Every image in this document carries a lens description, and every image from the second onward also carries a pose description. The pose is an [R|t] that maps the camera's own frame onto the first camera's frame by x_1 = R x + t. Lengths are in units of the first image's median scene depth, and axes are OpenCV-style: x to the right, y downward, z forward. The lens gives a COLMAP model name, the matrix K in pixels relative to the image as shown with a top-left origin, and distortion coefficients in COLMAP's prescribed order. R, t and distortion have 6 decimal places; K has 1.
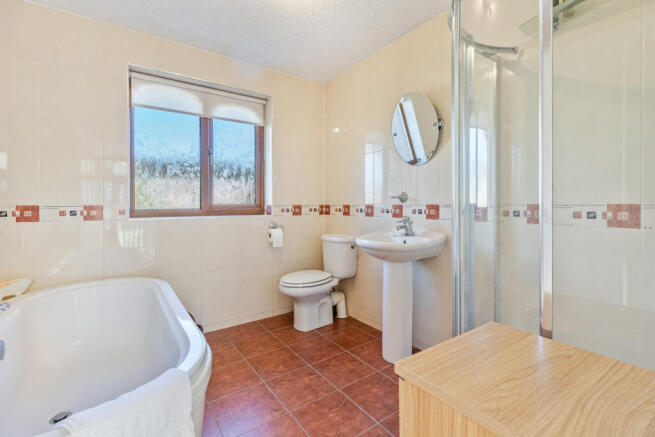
lens RADIAL K [[298.0, 0, 329.5], [0, 298.0, 214.5], [0, 0, 1]] dist [0.001337, -0.000276]
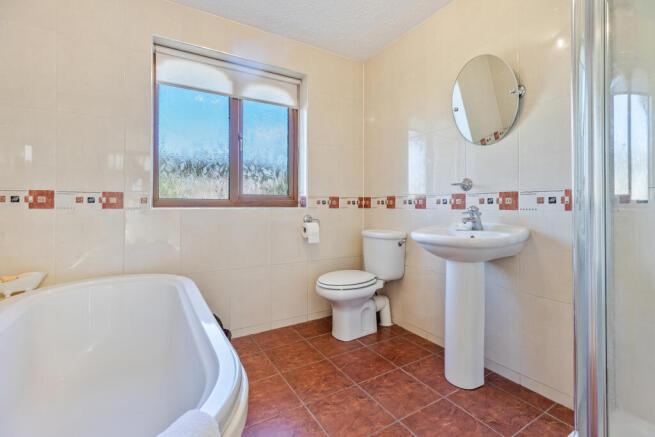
lens RADIAL K [[298.0, 0, 329.5], [0, 298.0, 214.5], [0, 0, 1]] dist [0.001337, -0.000276]
pose [[0.997170, 0.006723, -0.074877, -0.073353], [-0.007017, 0.999969, -0.003671, 0.033020], [0.074850, 0.004186, 0.997186, 0.147246]]
